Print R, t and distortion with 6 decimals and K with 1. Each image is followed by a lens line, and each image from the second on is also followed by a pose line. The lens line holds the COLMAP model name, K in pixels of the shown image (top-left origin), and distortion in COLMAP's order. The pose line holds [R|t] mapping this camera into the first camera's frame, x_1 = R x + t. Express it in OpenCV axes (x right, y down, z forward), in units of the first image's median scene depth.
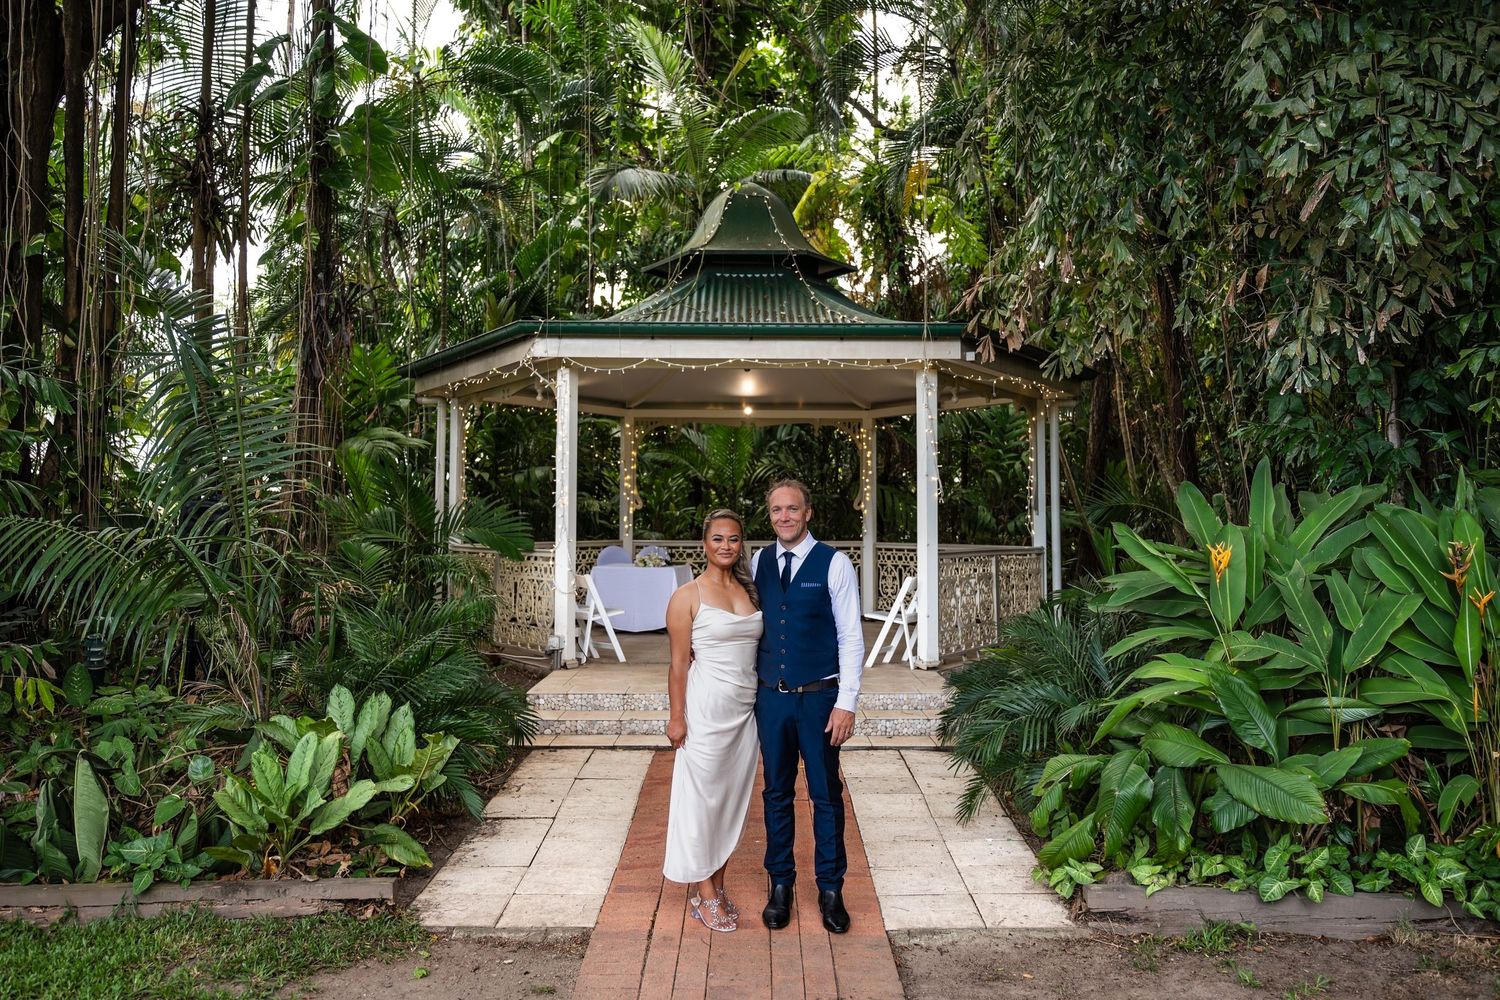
lens RADIAL K [[1377.9, 0, 750.0], [0, 1377.9, 500.0], [0, 0, 1]] dist [-0.015563, -0.006617]
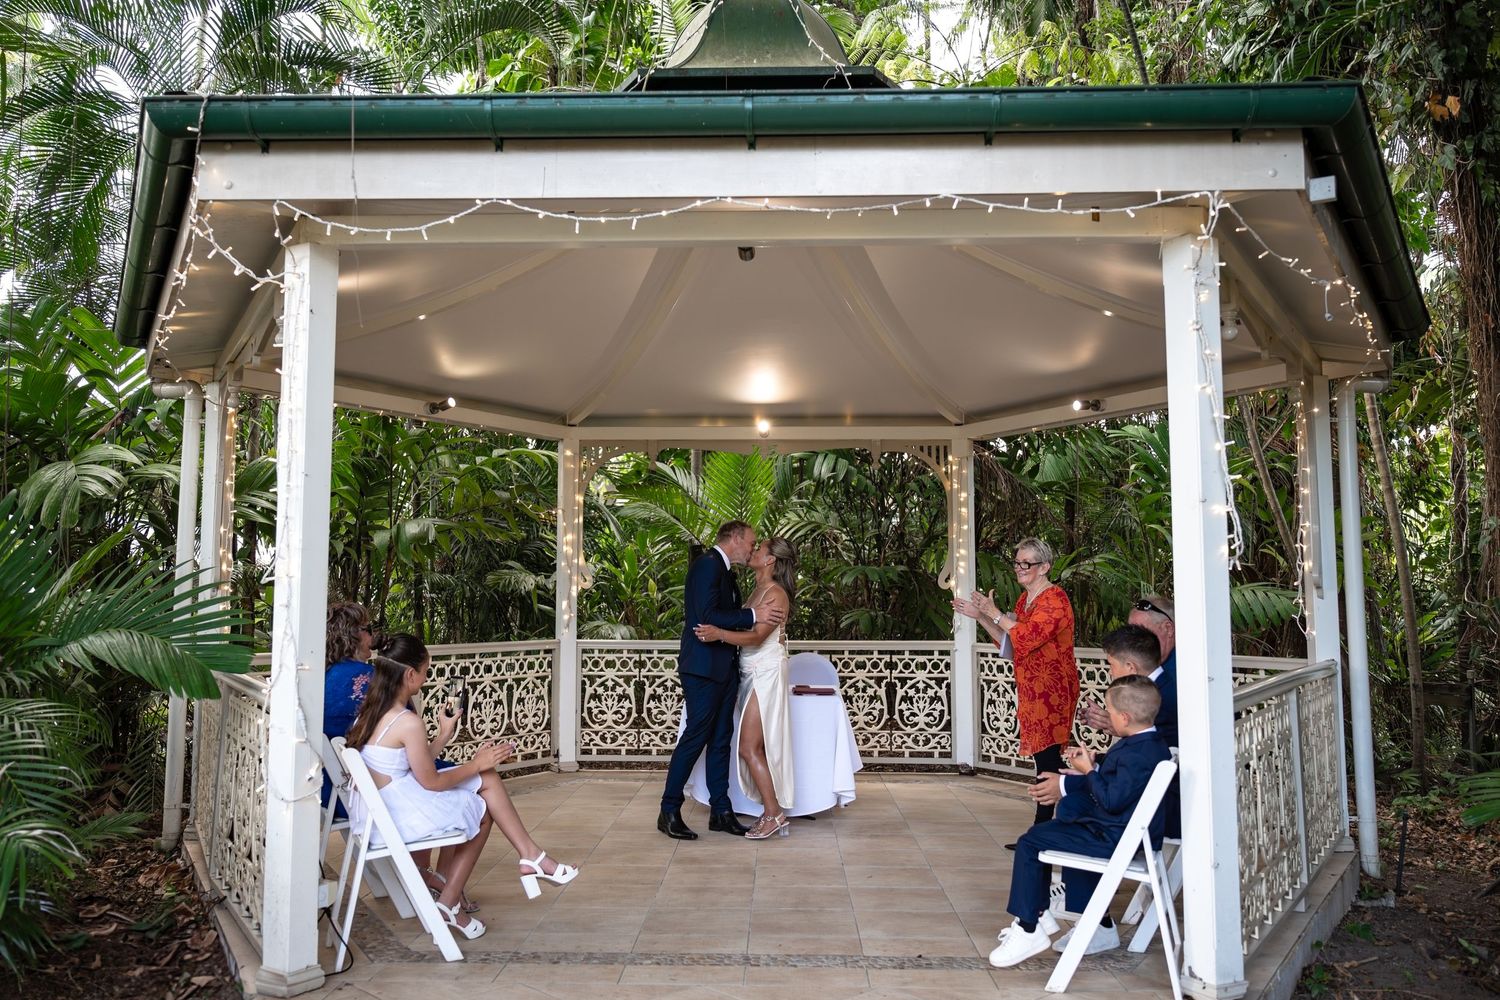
lens RADIAL K [[1377.9, 0, 750.0], [0, 1377.9, 500.0], [0, 0, 1]] dist [-0.015563, -0.006617]
pose [[0.999773, -0.003650, -0.020990, 0.005003], [0.002425, 0.998309, -0.058082, 0.002996], [0.021166, 0.058018, 0.998091, 0.393390]]
